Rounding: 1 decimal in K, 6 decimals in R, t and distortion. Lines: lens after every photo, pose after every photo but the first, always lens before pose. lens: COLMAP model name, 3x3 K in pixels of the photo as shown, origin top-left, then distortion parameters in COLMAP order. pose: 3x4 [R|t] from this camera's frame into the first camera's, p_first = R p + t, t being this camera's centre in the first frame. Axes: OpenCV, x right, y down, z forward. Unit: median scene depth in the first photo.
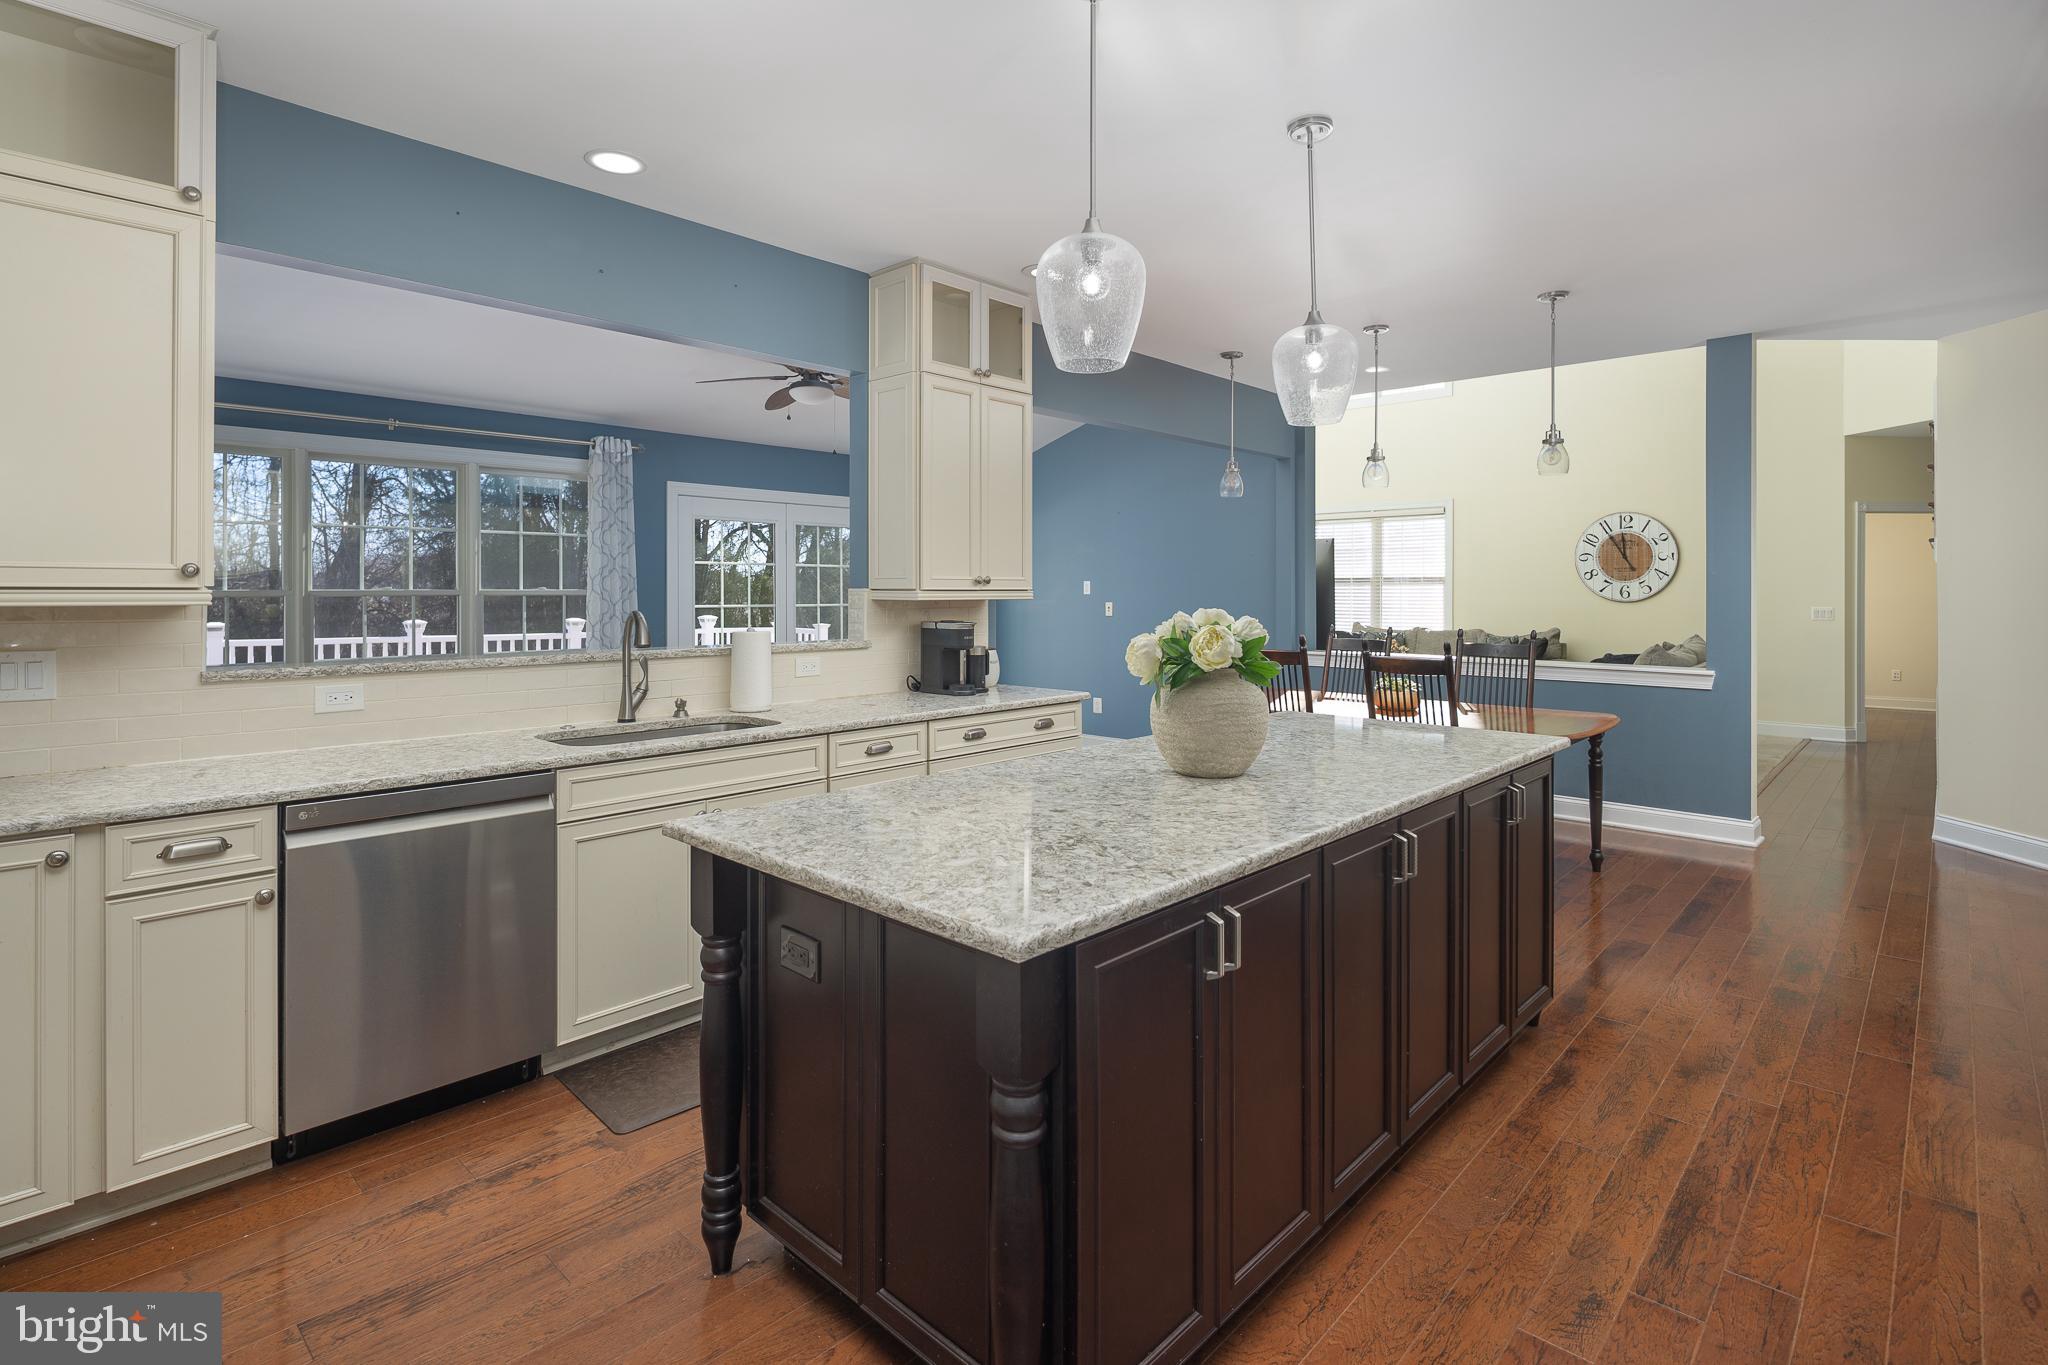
lens RADIAL K [[989.5, 0, 1028.2], [0, 989.5, 587.7], [0, 0, 1]] dist [-0.006865, -0.000169]
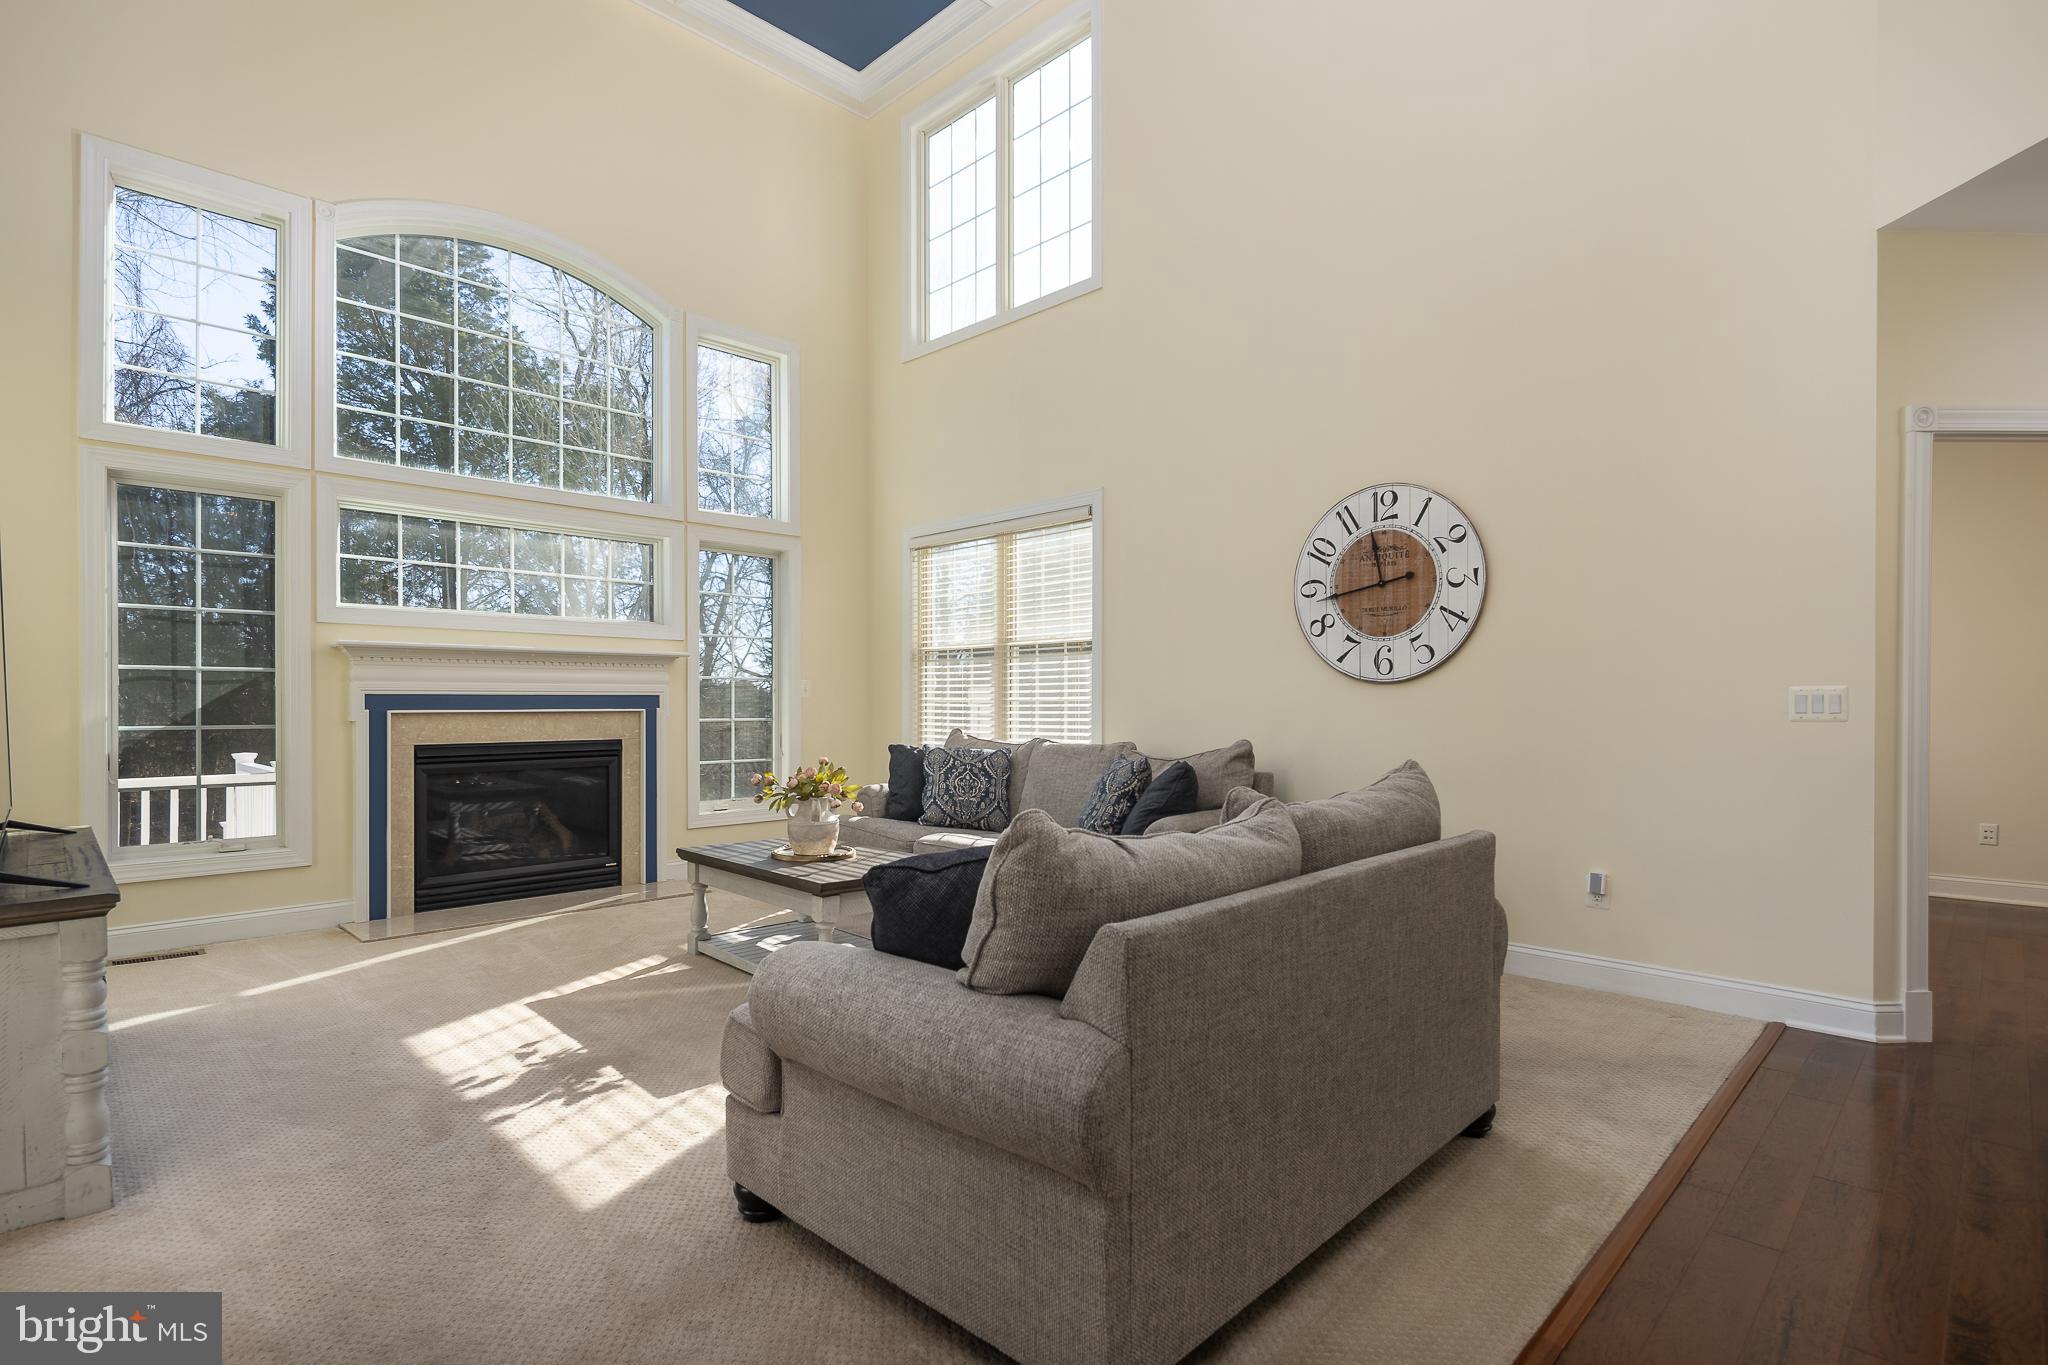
lens RADIAL K [[1007.3, 0, 1028.2], [0, 1007.3, 693.4], [0, 0, 1]] dist [-0.007477, -0.001355]
pose [[0.999762, -0.007656, -0.020425, 0.450894], [0.007761, 0.999957, 0.005041, 0.015624], [0.020385, -0.005198, 0.999779, 0.535503]]
